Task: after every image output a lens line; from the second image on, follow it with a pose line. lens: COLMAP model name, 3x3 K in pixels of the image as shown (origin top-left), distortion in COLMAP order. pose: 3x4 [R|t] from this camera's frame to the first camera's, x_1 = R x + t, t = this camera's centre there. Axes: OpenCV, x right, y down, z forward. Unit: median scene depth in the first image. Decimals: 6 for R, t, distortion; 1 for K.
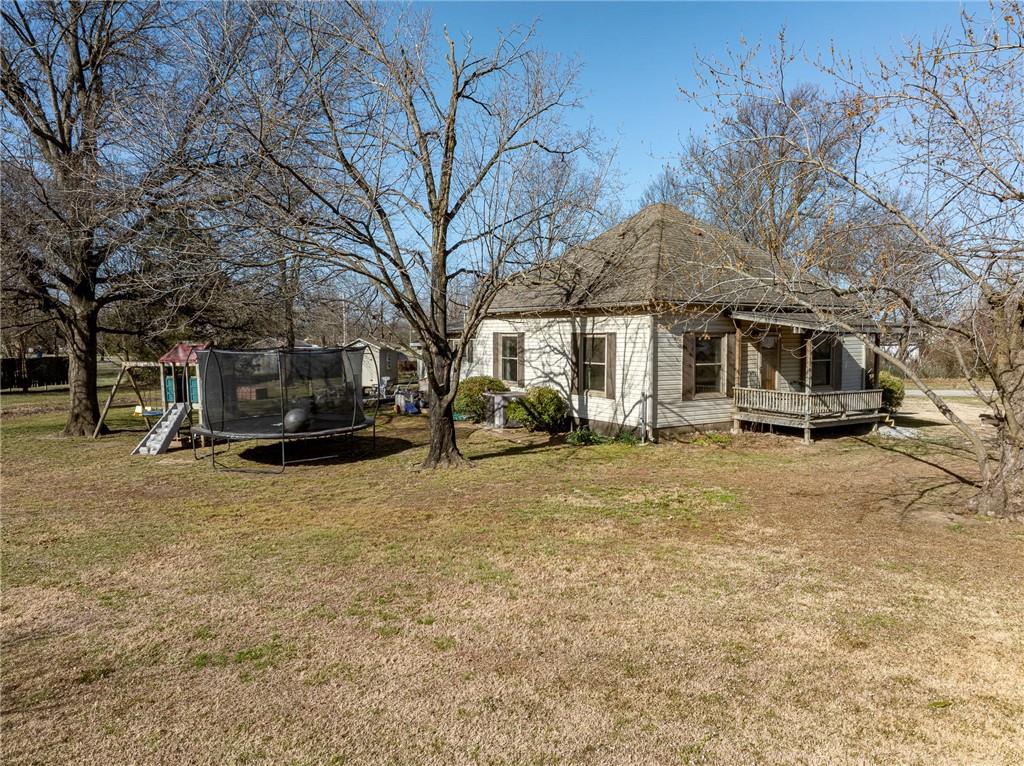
lens RADIAL K [[718.2, 0, 512.0], [0, 718.2, 383.0], [0, 0, 1]] dist [-0.030540, 0.000425]
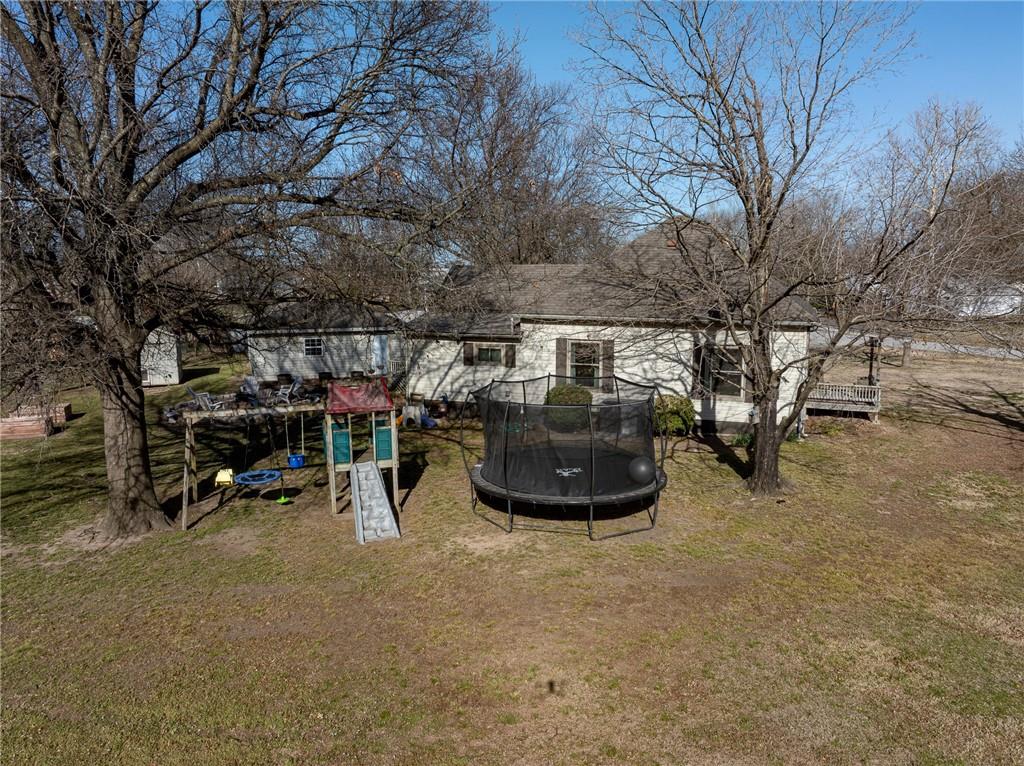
lens RADIAL K [[718.2, 0, 512.0], [0, 718.2, 383.0], [0, 0, 1]] dist [-0.030540, 0.000425]
pose [[0.805235, -0.090148, 0.586063, -0.754567], [0.040784, 0.994455, 0.096931, -0.121814], [-0.591551, -0.054150, 0.804447, 0.275510]]
